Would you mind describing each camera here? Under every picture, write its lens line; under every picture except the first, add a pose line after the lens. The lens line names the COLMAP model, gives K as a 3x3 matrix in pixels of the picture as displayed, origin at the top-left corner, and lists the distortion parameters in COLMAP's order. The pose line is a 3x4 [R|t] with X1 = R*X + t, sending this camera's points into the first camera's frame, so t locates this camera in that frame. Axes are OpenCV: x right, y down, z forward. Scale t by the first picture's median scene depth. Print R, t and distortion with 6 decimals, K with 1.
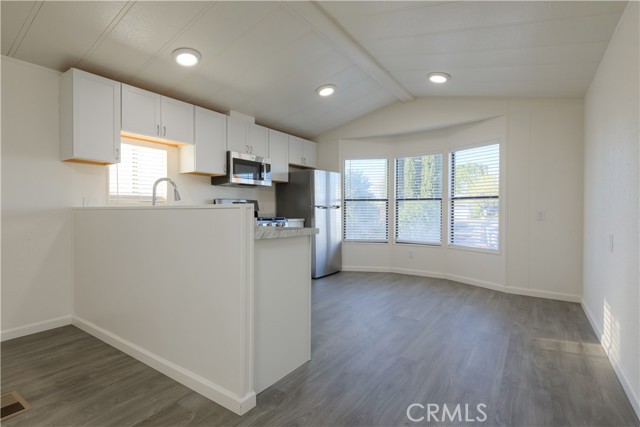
lens RADIAL K [[306.1, 0, 317.6], [0, 306.1, 210.5], [0, 0, 1]] dist [0.003477, 0.000625]
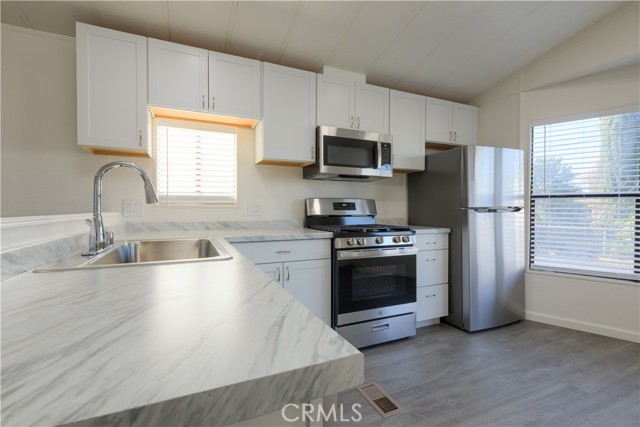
lens RADIAL K [[294.3, 0, 320.5], [0, 294.3, 209.8], [0, 0, 1]] dist [0.005599, -0.000562]
pose [[0.860770, 0.004824, -0.508971, 0.031552], [-0.002718, 0.999984, 0.004881, -0.012498], [0.508986, -0.002818, 0.860770, 0.356310]]
